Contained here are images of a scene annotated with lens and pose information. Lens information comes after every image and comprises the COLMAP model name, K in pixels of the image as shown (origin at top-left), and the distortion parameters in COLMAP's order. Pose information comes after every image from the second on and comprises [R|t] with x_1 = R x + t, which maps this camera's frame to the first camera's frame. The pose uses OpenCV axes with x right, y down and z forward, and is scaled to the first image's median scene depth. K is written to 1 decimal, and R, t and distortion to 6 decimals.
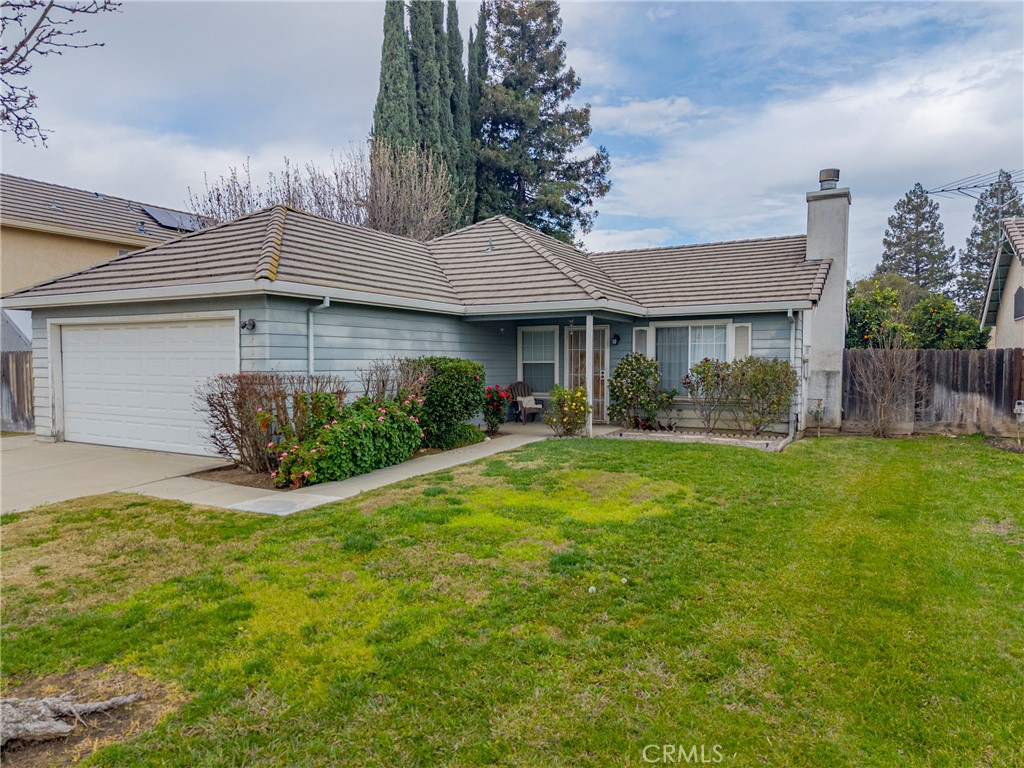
lens RADIAL K [[686.8, 0, 512.0], [0, 686.8, 384.0], [0, 0, 1]] dist [0.003659, -0.000818]
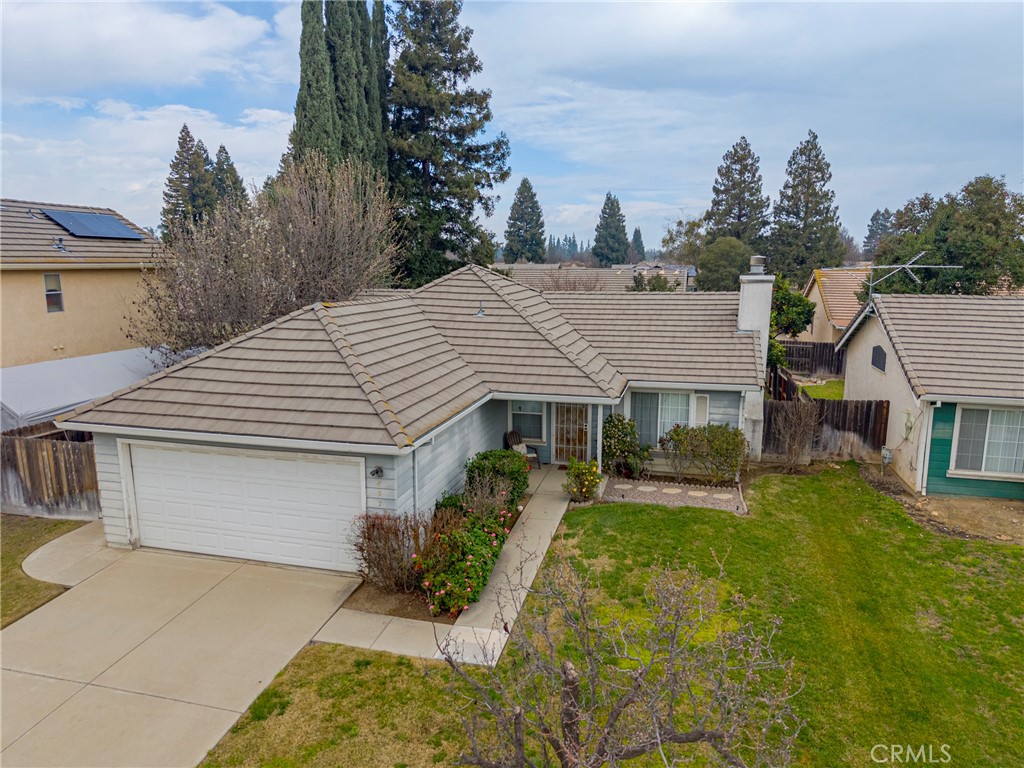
lens RADIAL K [[683.7, 0, 512.0], [0, 683.7, 384.0], [0, 0, 1]] dist [0.025154, -0.024368]
pose [[0.967780, -0.043623, 0.247992, -0.162117], [0.007575, 0.989477, 0.144495, -0.148206], [-0.251685, -0.137961, 0.957926, -0.063006]]
